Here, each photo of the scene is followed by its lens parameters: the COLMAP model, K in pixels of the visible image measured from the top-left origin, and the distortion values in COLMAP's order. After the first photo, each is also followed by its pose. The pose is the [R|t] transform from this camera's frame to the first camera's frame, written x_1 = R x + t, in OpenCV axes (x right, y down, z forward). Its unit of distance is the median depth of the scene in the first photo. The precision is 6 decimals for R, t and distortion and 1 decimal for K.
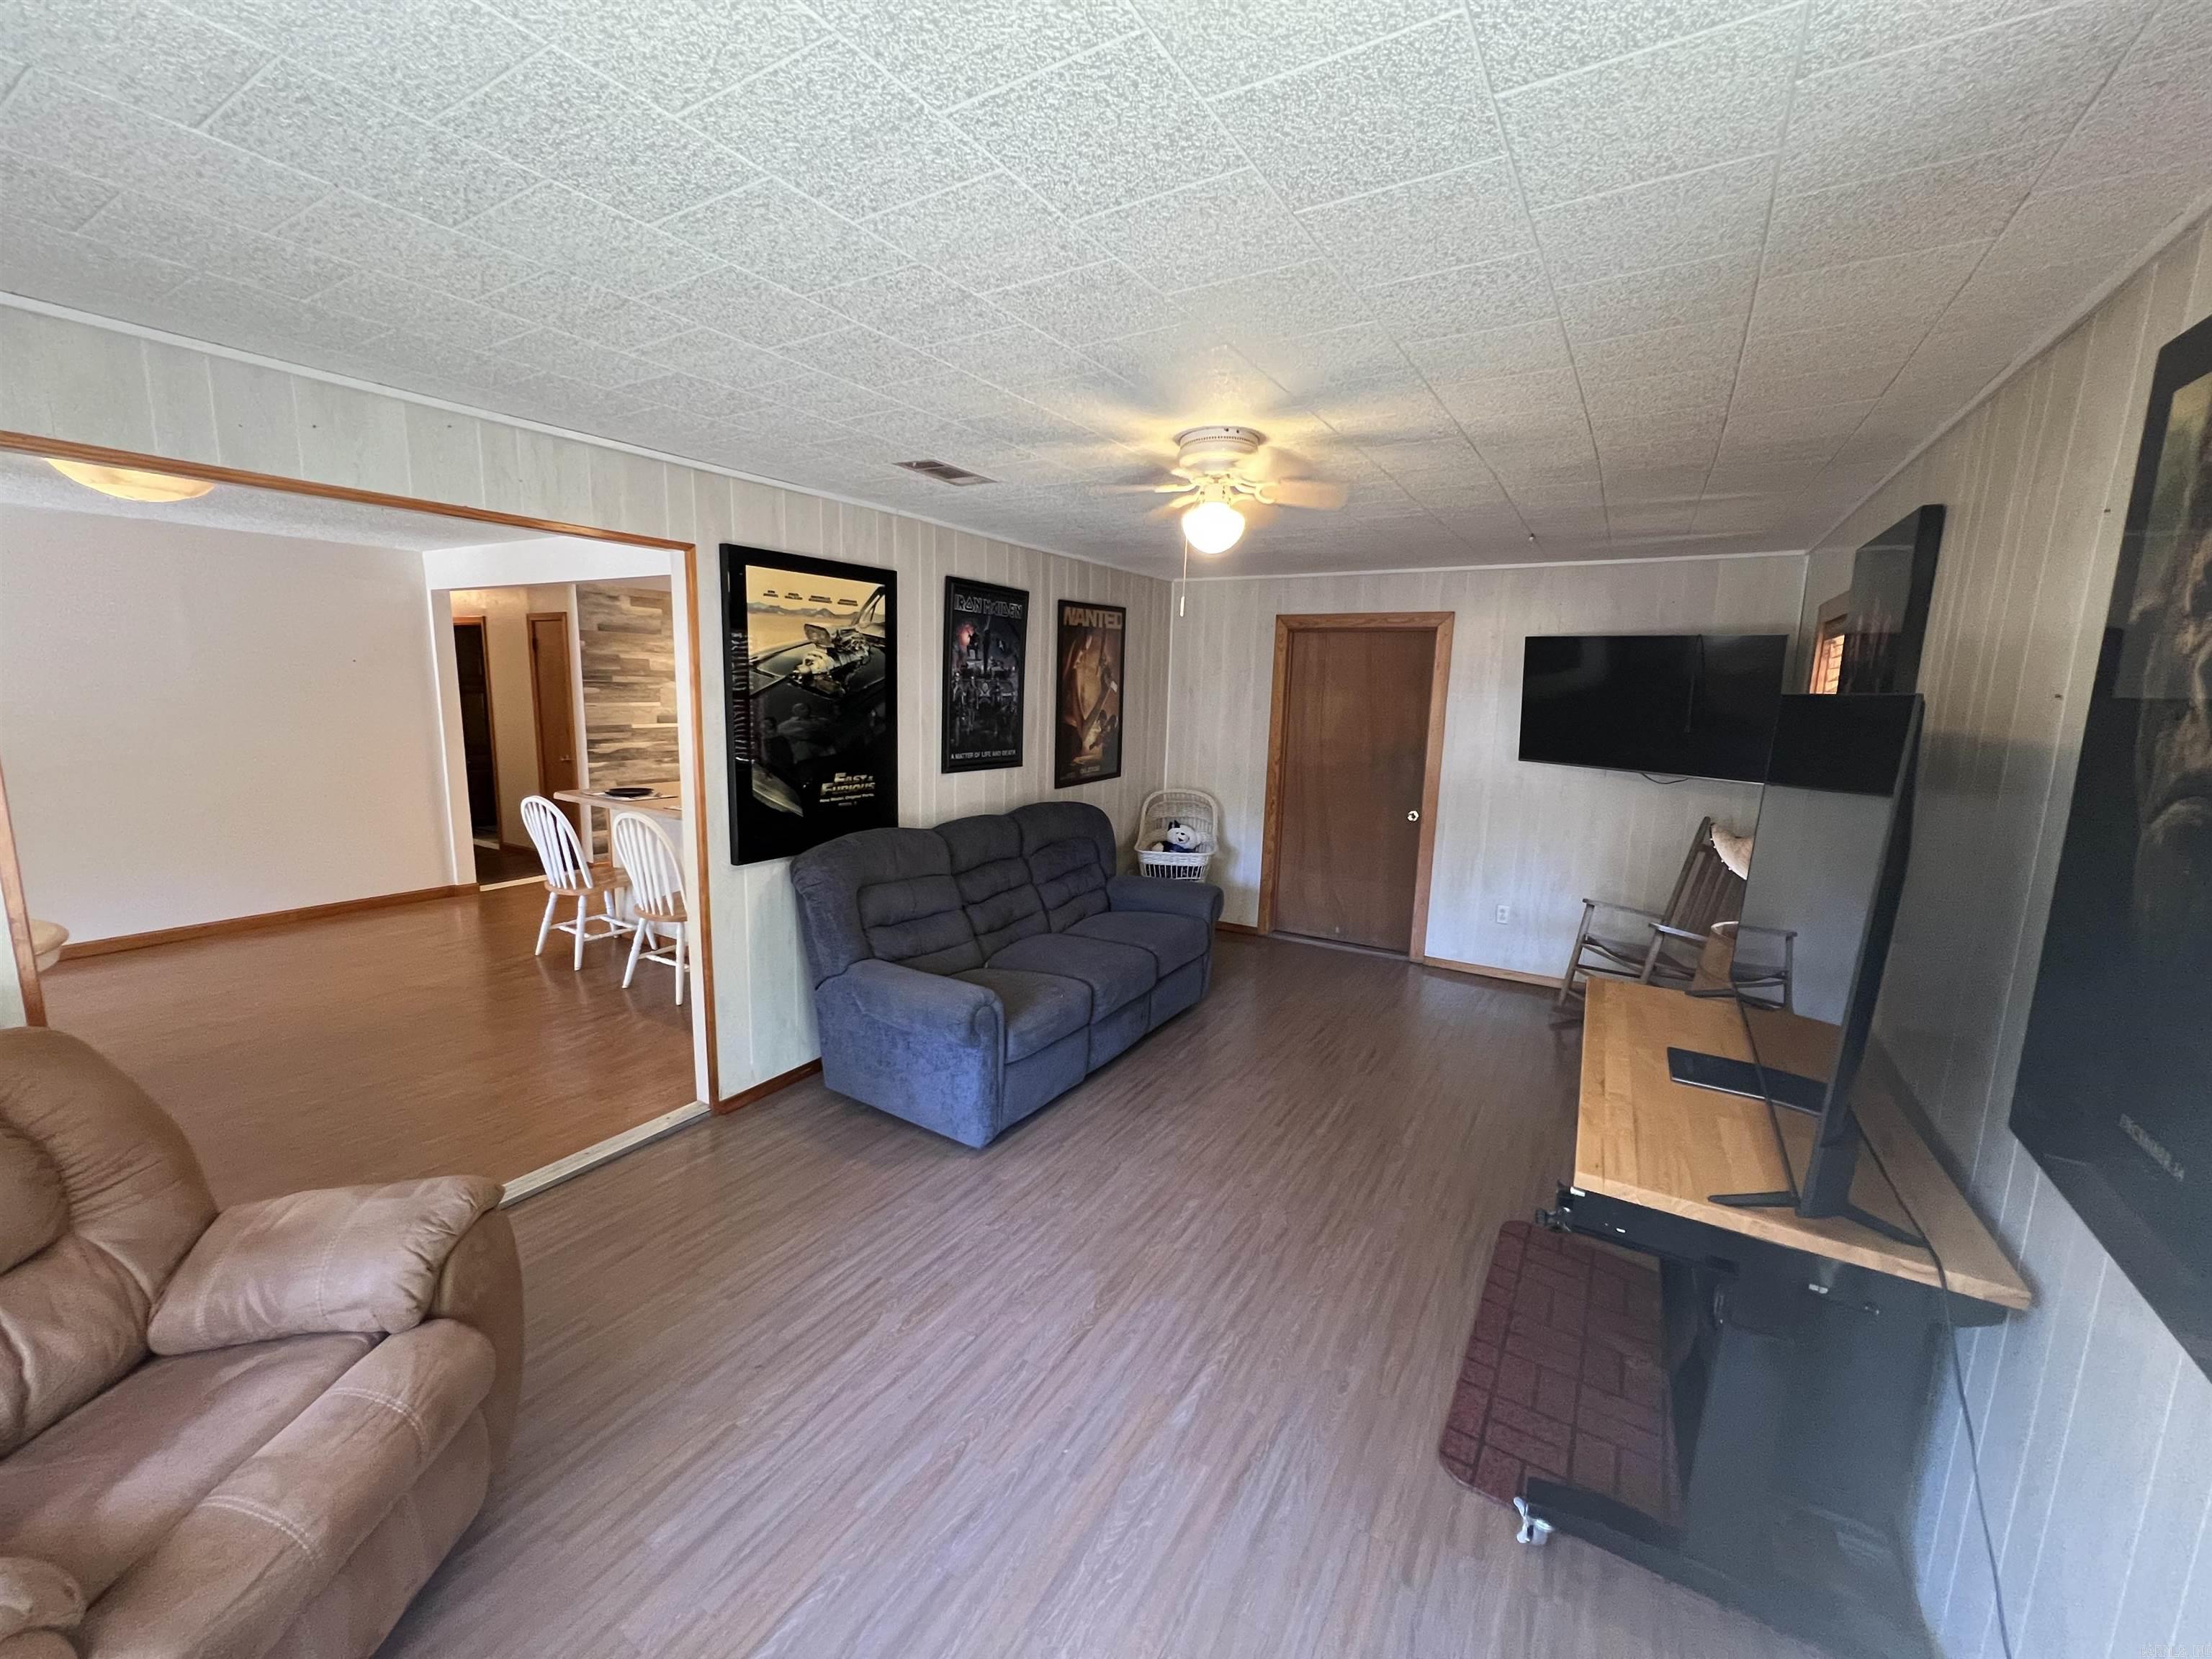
lens RADIAL K [[885.8, 0, 1094.0], [0, 885.8, 829.3], [0, 0, 1]] dist [-0.001952, -0.000024]
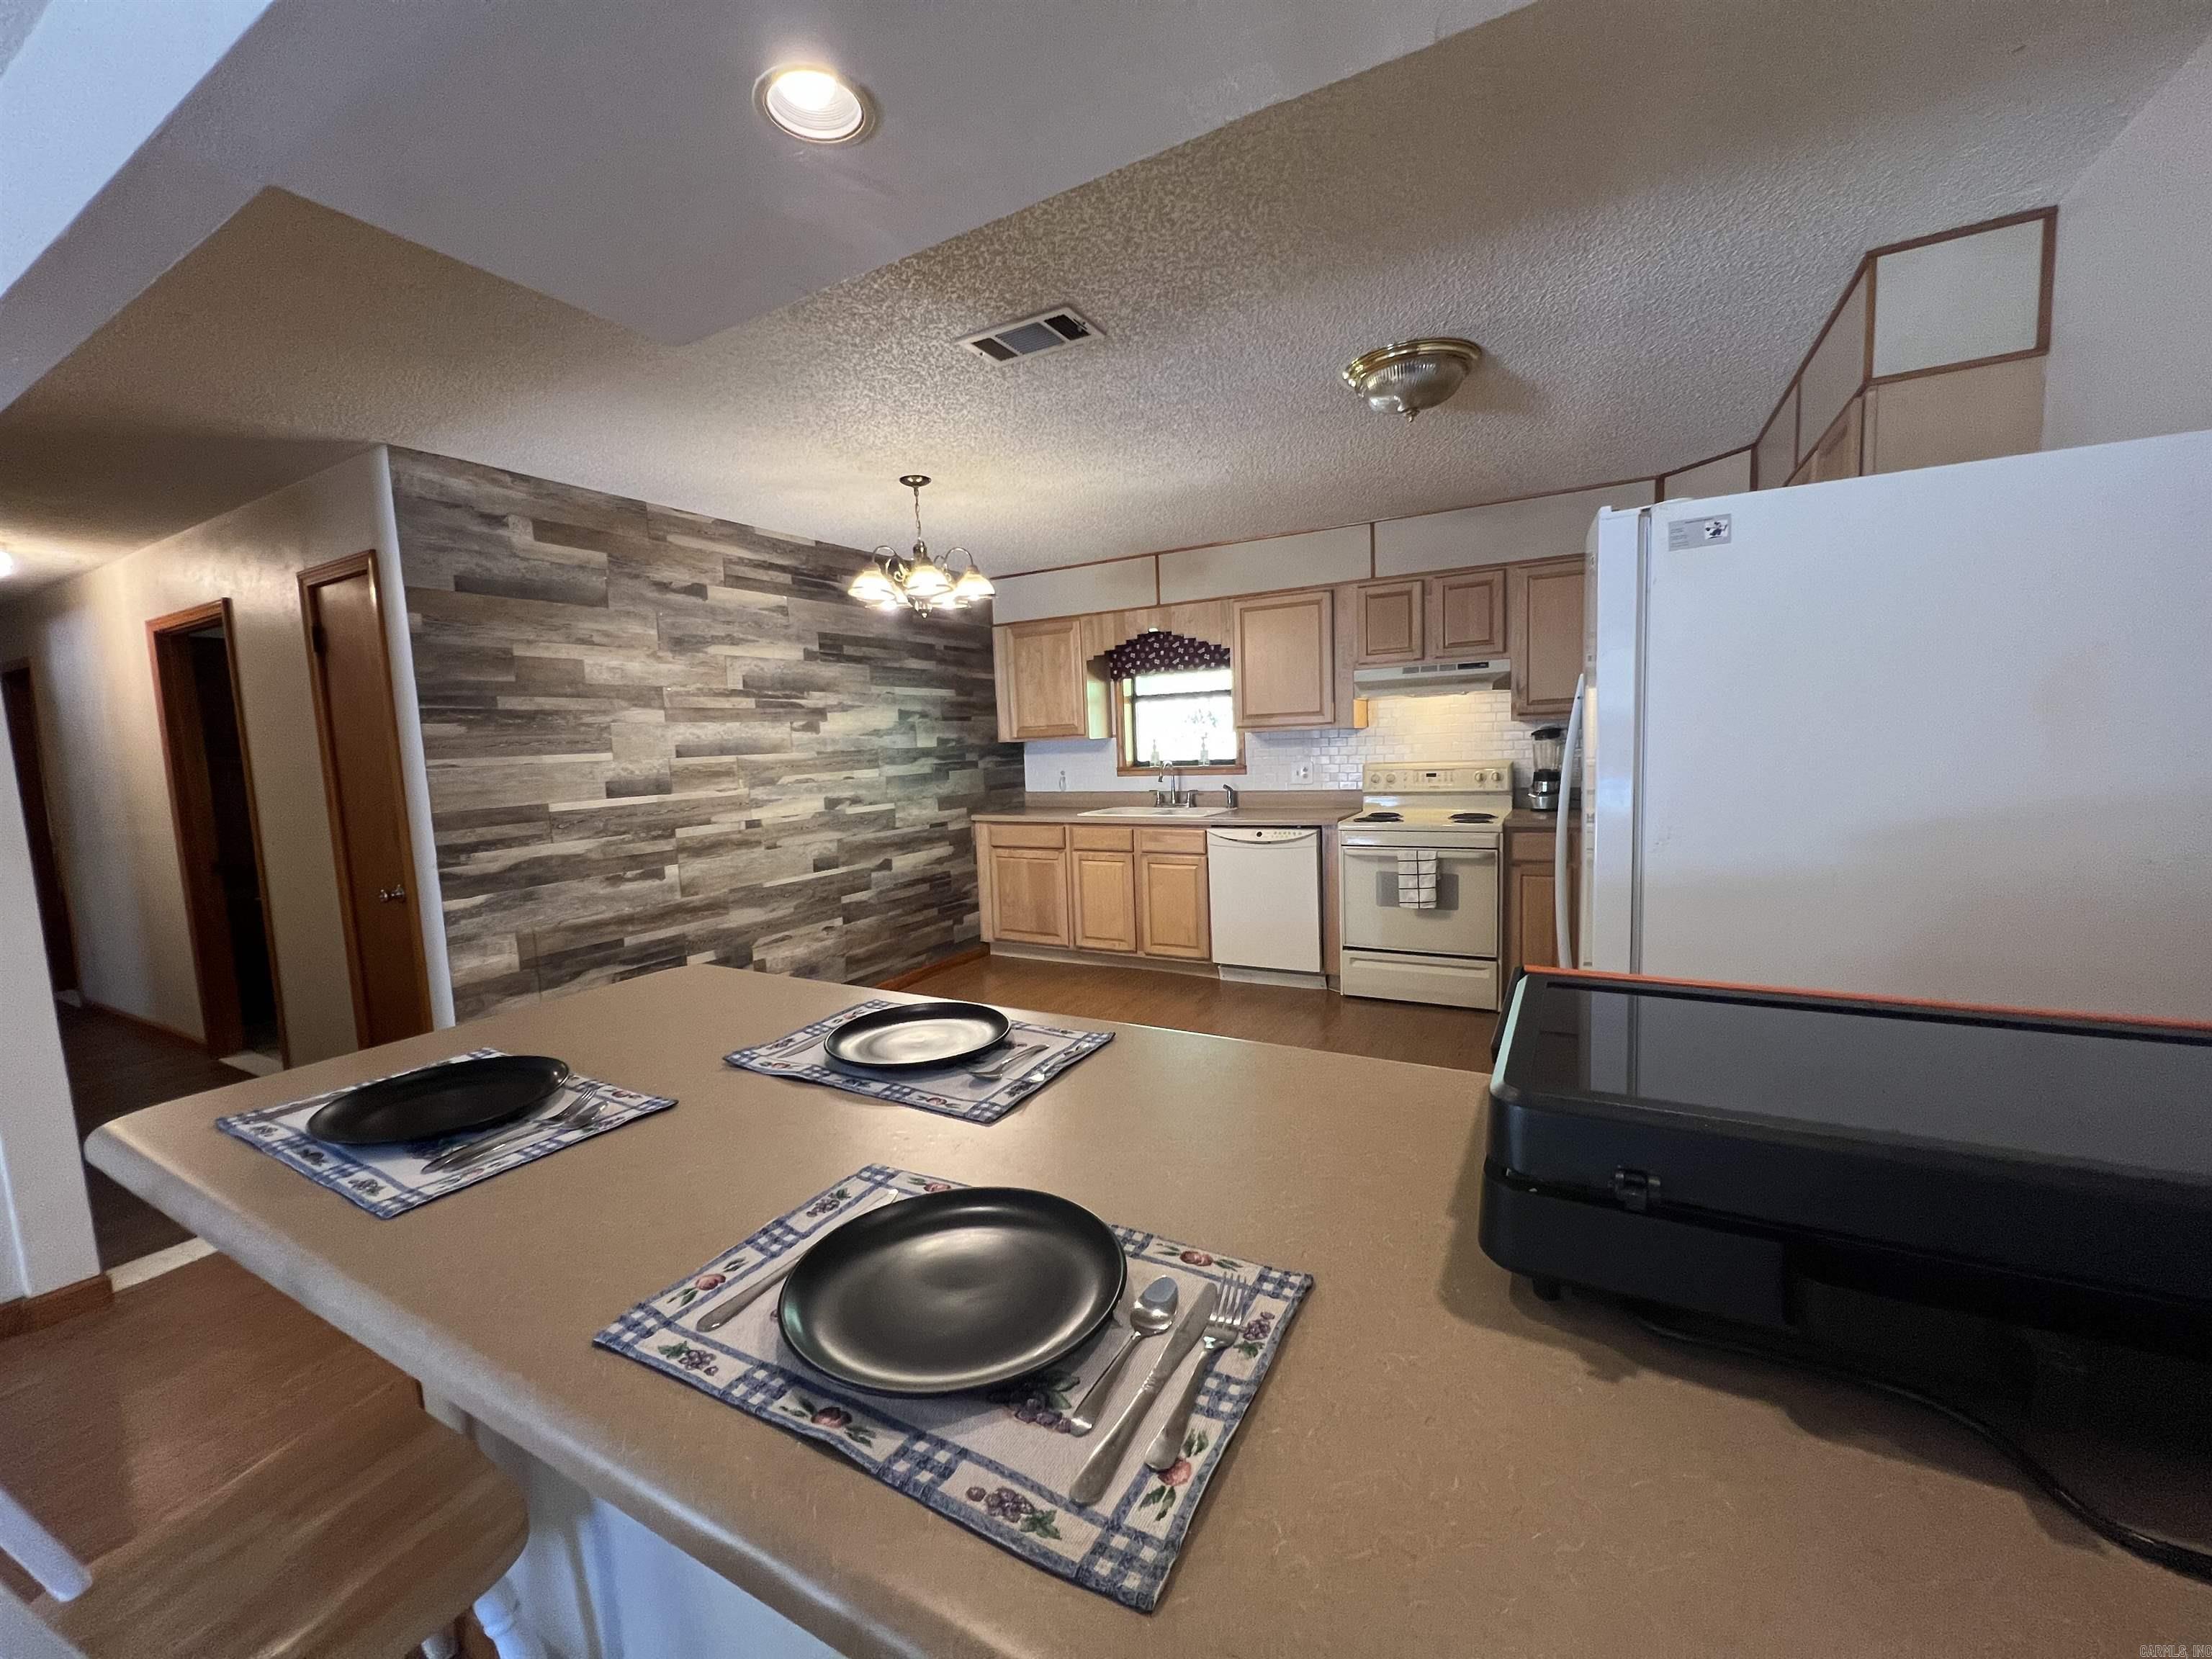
lens RADIAL K [[885.8, 0, 1101.4], [0, 885.8, 829.2], [0, 0, 1]] dist [-0.001952, -0.000024]
pose [[0.997015, -0.069651, 0.033310, -0.263599], [0.071556, 0.995635, -0.059916, -0.059999], [-0.028992, 0.062121, 0.997647, 0.555481]]
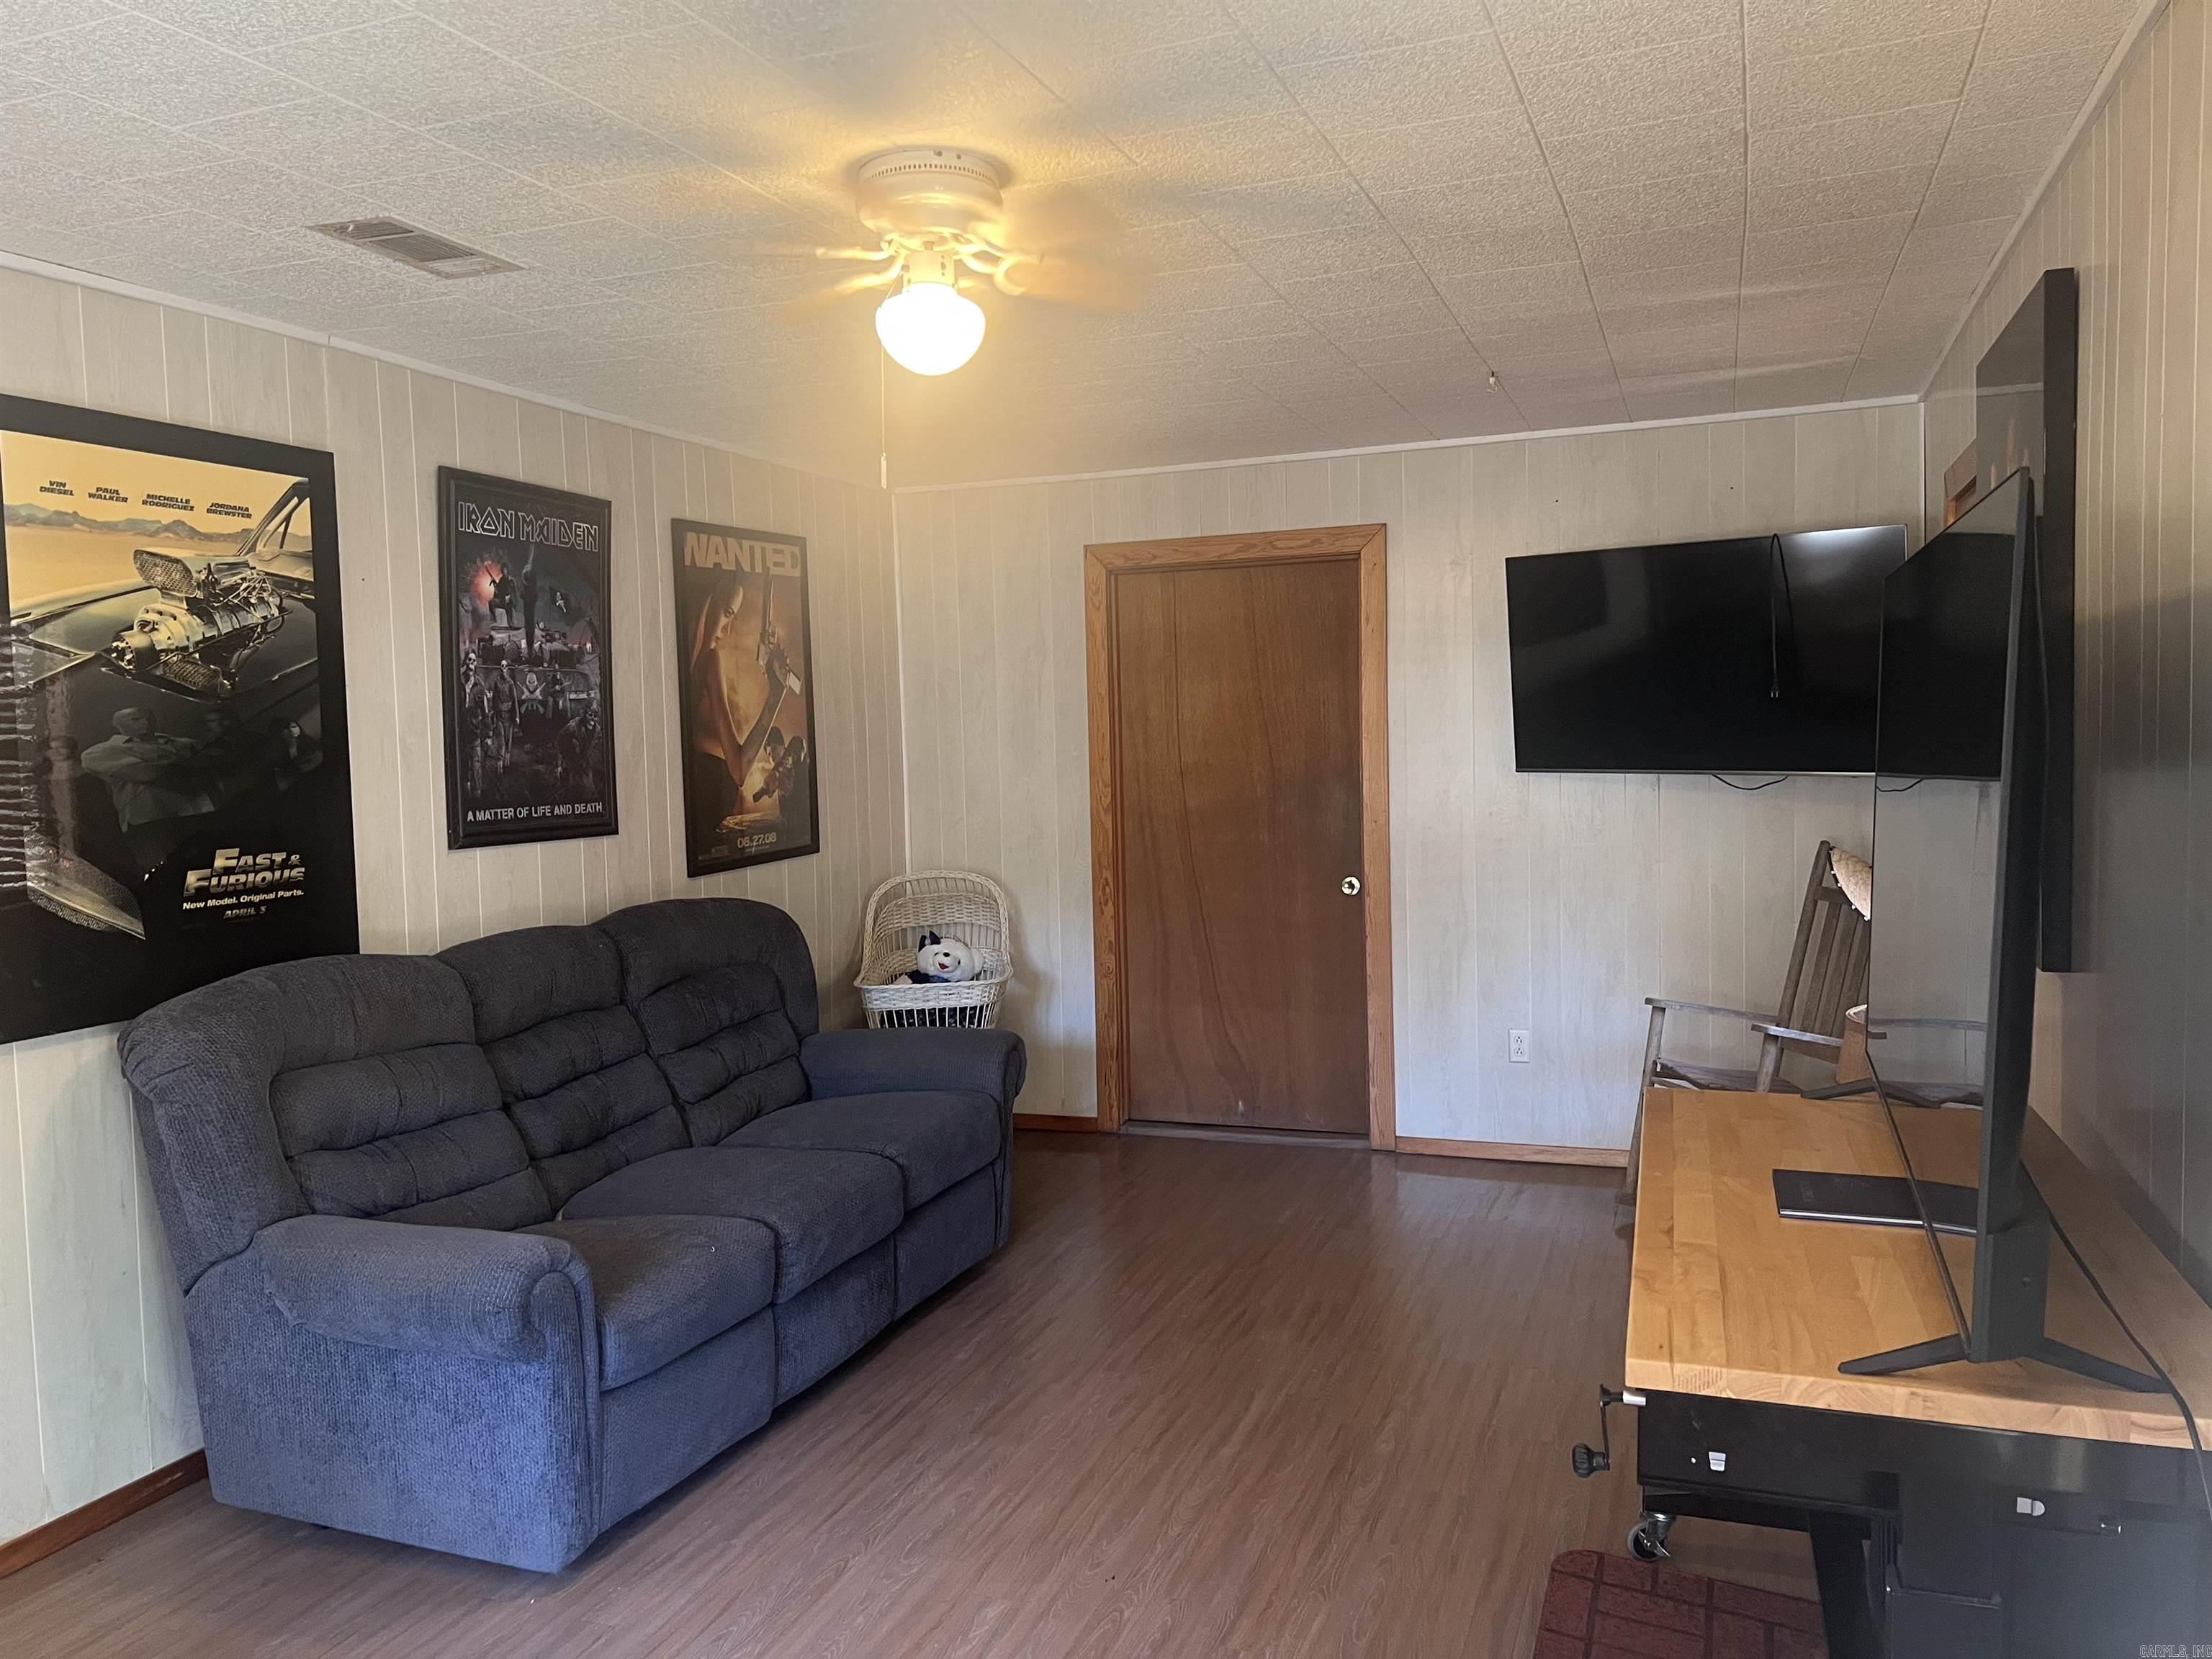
lens RADIAL K [[1671.2, 0, 1108.1], [0, 1671.2, 837.3], [0, 0, 1]] dist [0.047665, -0.054615]
pose [[0.979561, -0.065224, 0.190279, 0.017645], [0.083081, 0.992701, -0.087424, 0.056804], [-0.183188, 0.101446, 0.977830, -0.010698]]
